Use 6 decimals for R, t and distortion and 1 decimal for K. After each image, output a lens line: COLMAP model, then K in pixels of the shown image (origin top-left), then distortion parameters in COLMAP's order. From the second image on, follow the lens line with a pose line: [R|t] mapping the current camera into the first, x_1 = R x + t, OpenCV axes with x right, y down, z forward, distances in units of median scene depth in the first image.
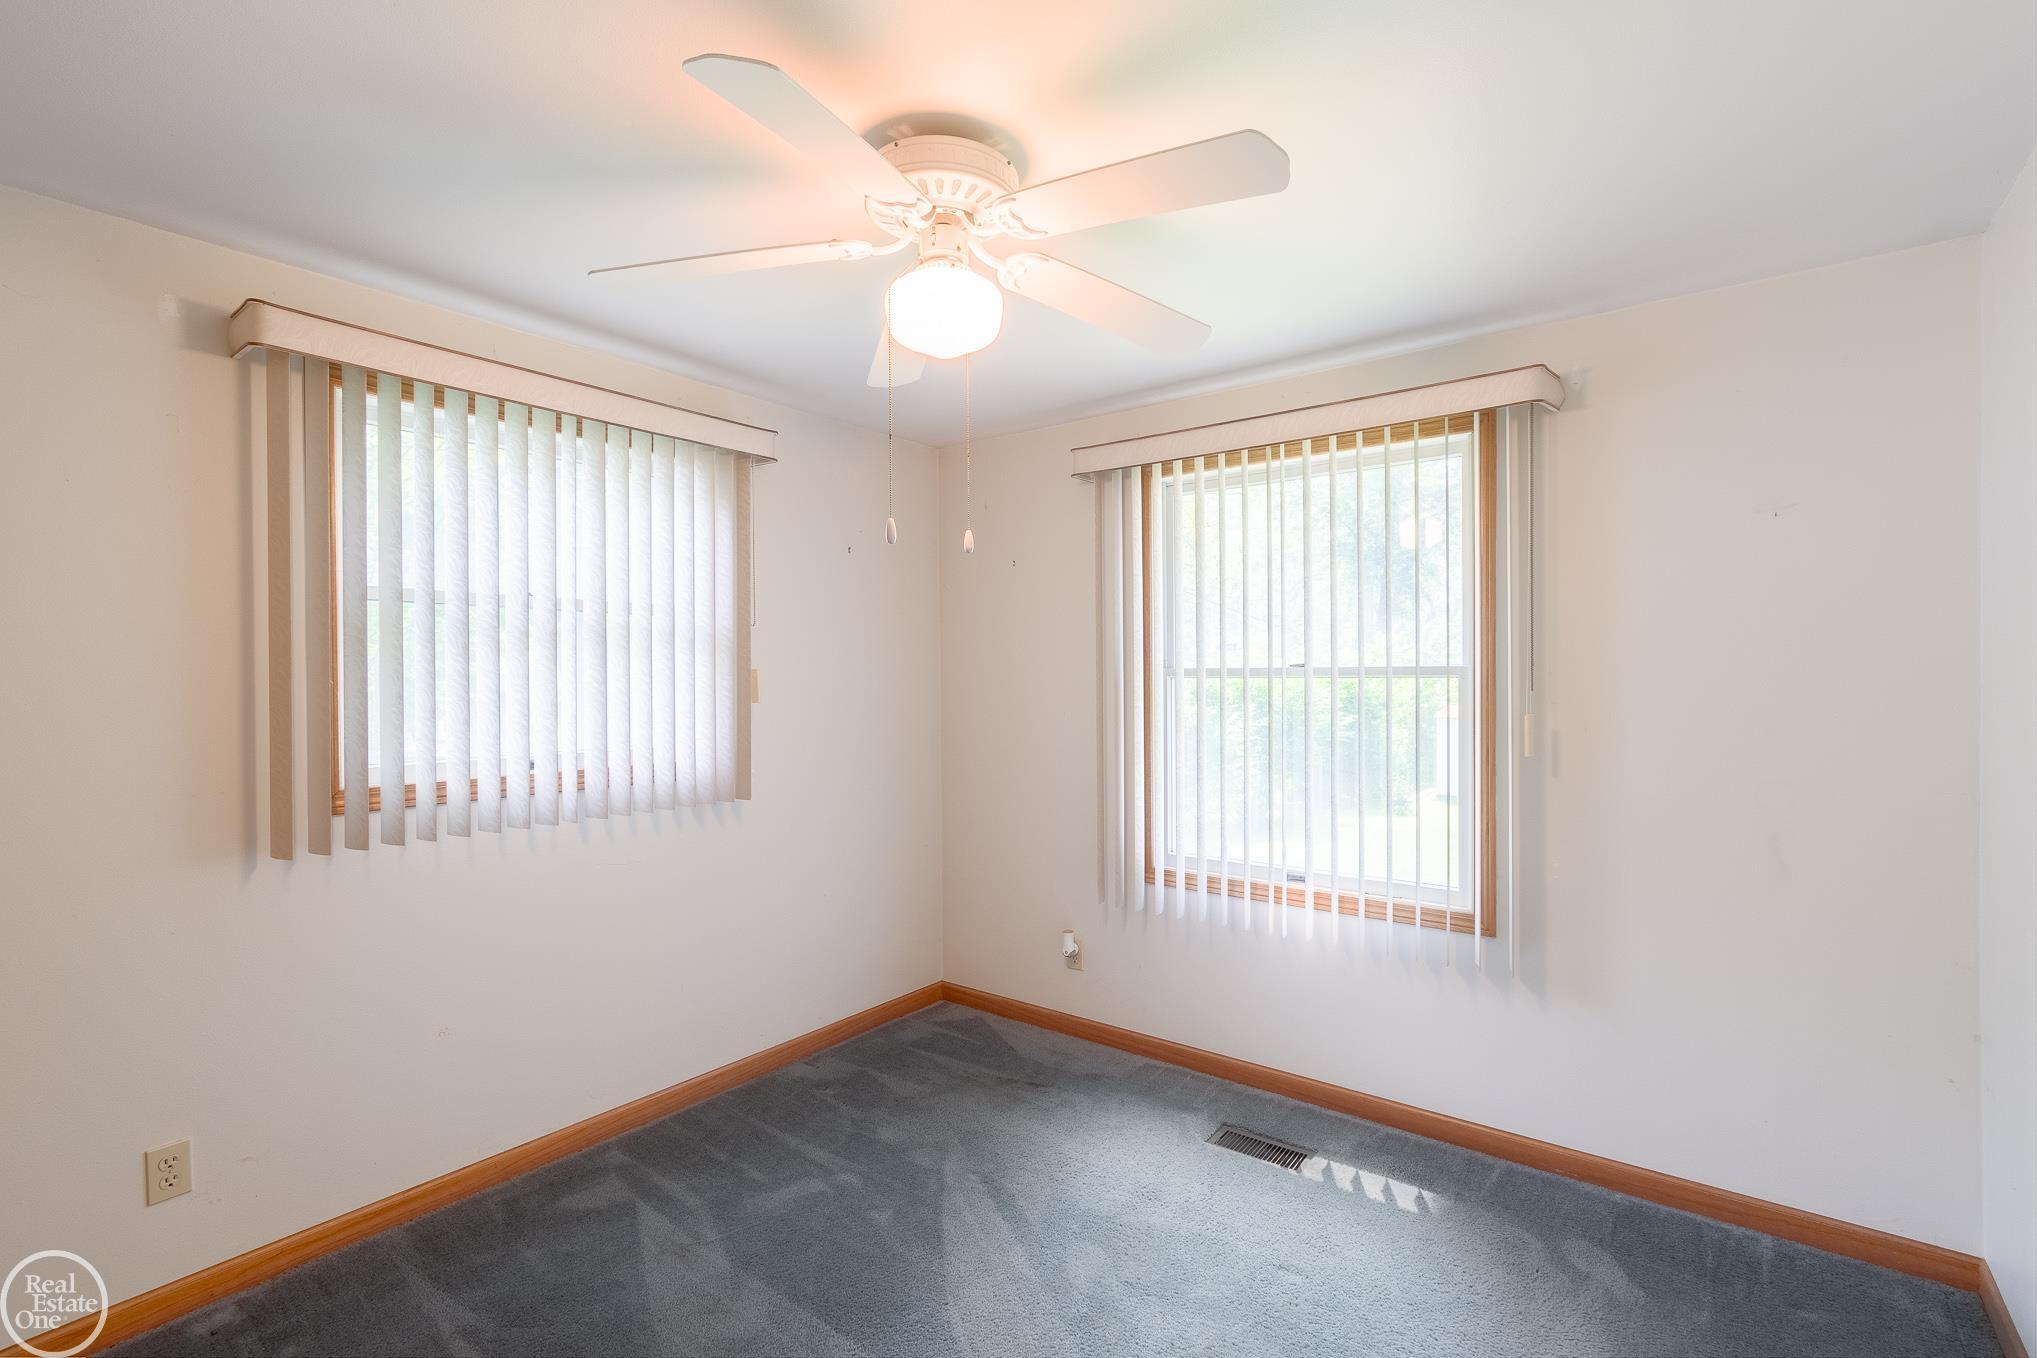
lens RADIAL K [[908.6, 0, 1012.2], [0, 908.6, 677.6], [0, 0, 1]] dist [0.000554, -0.000255]
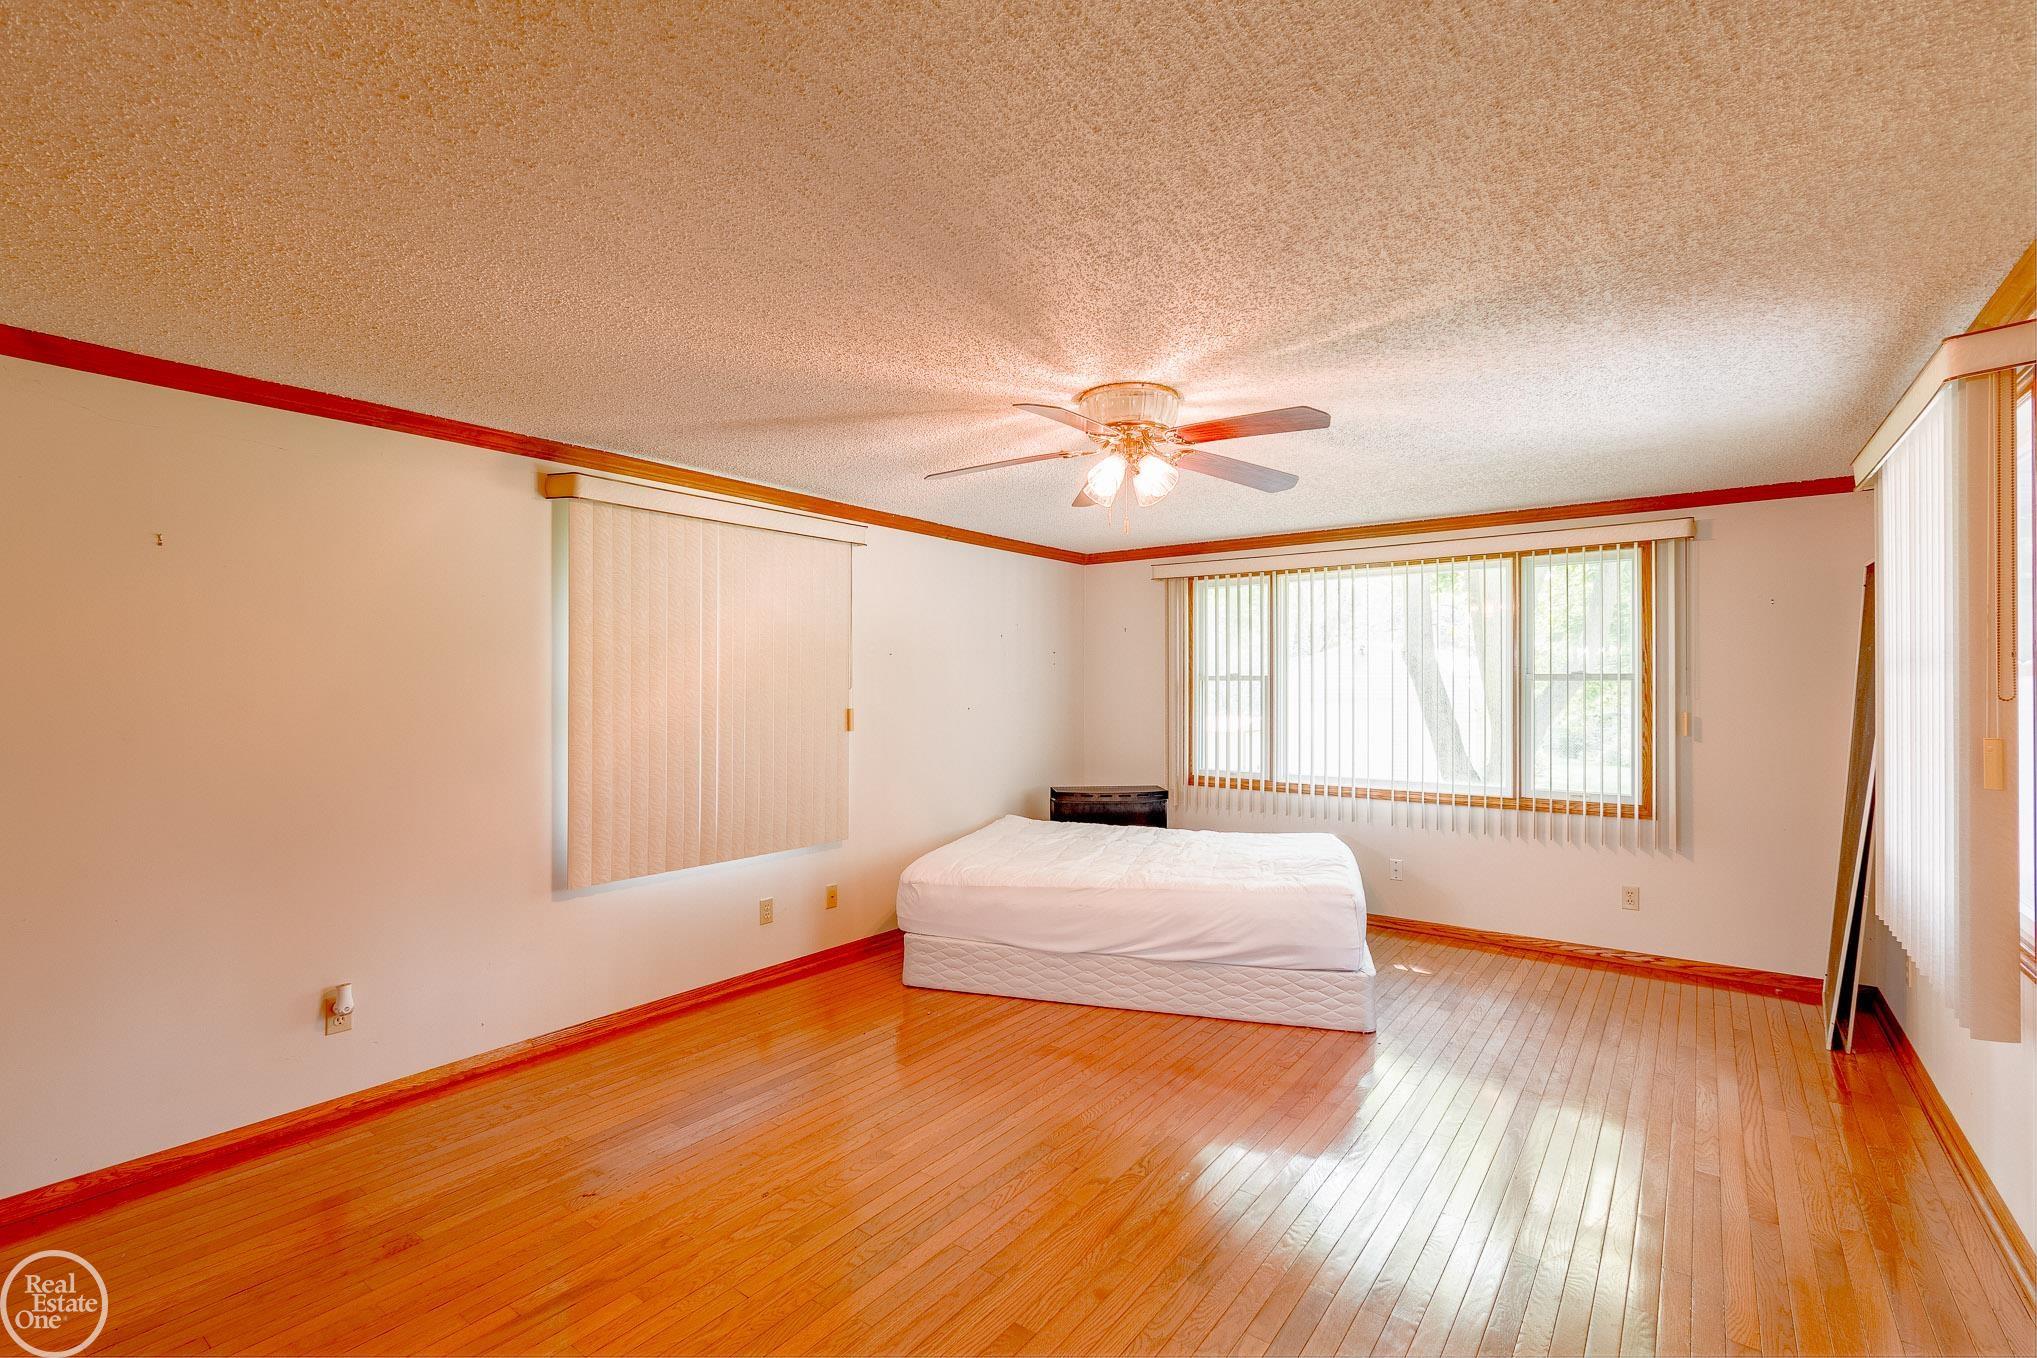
lens RADIAL K [[908.6, 0, 1024.9], [0, 908.6, 679.0], [0, 0, 1]] dist [0.000554, -0.000255]
pose [[0.999838, 0.008267, -0.015979, -0.181631], [-0.008372, 0.999944, -0.006491, 0.013826], [0.015924, 0.006624, 0.999851, -0.992185]]
